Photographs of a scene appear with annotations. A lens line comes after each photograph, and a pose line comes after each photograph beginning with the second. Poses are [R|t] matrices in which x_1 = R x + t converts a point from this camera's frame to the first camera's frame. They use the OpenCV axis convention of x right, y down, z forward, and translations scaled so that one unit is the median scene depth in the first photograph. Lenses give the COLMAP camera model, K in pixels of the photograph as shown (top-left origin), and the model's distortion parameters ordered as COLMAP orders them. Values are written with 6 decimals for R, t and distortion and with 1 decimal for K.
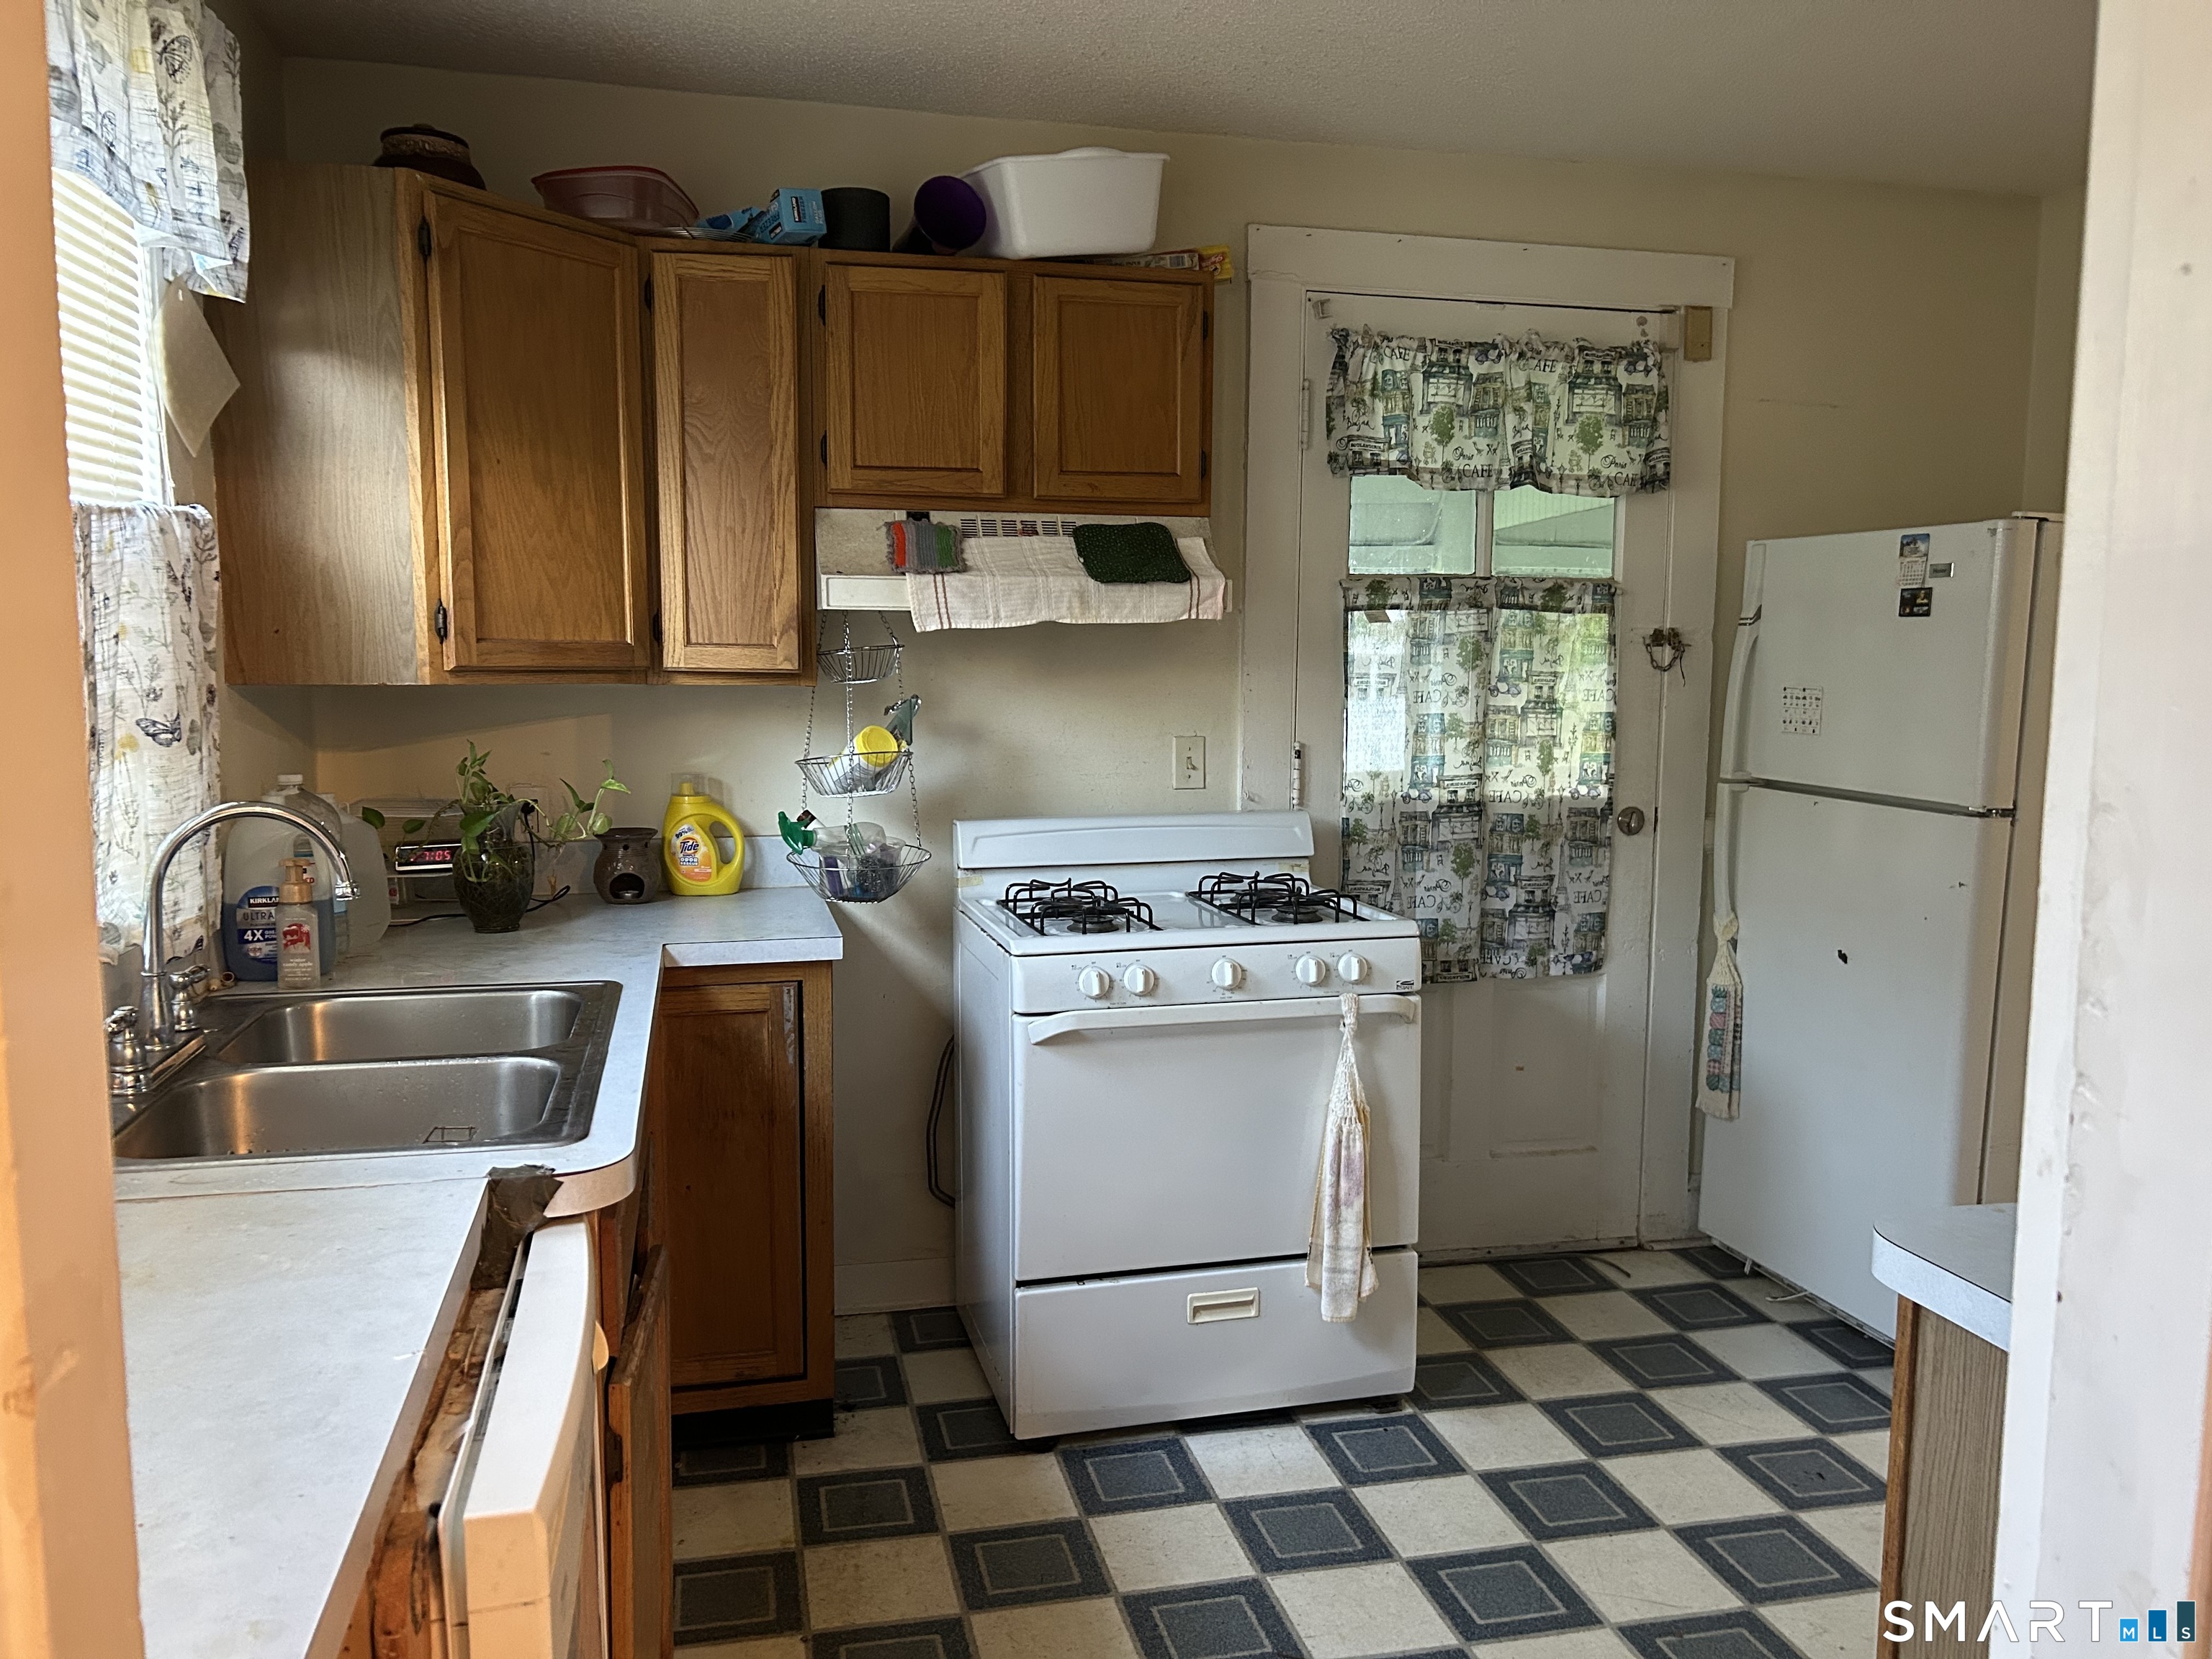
lens RADIAL K [[1674.3, 0, 1108.9], [0, 1674.3, 835.9], [0, 0, 1]] dist [0.029071, -0.035235]
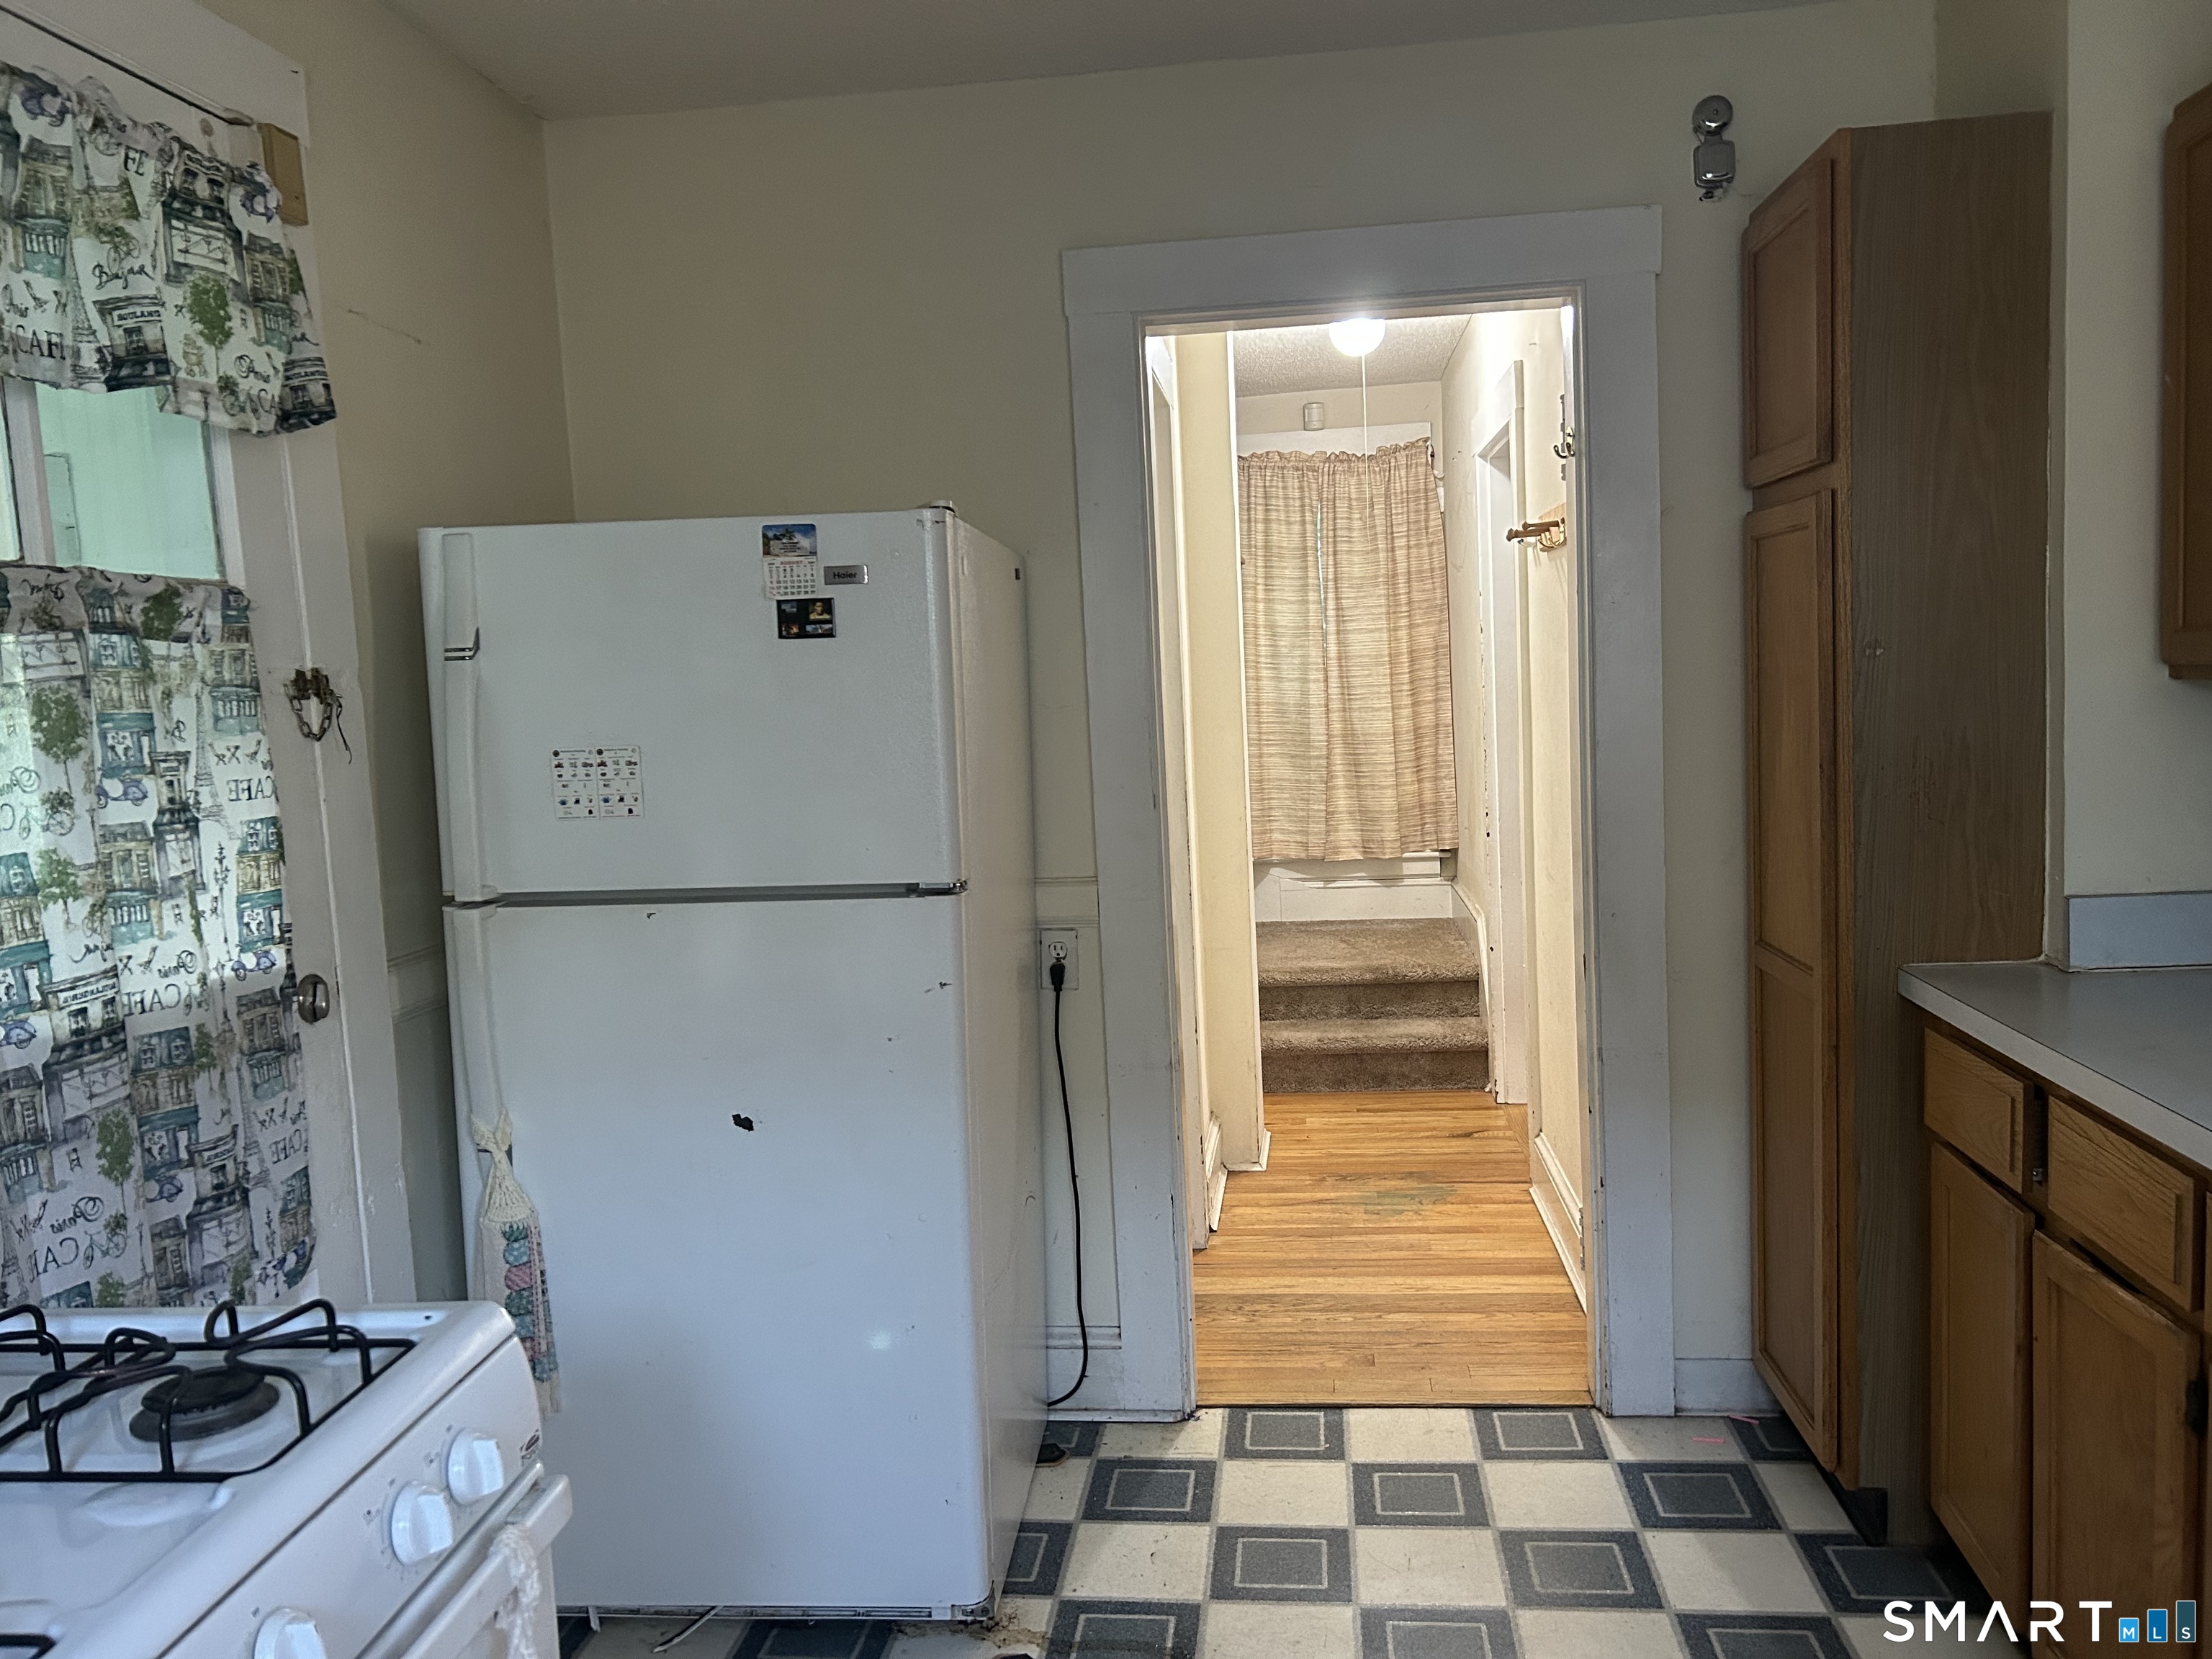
lens RADIAL K [[1674.3, 0, 1111.8], [0, 1674.3, 845.9], [0, 0, 1]] dist [0.029071, -0.035235]
pose [[0.322686, -0.116491, 0.939310, -0.145644], [0.147004, 0.986523, 0.071846, -0.064429], [-0.935021, 0.114899, 0.335462, 0.557267]]
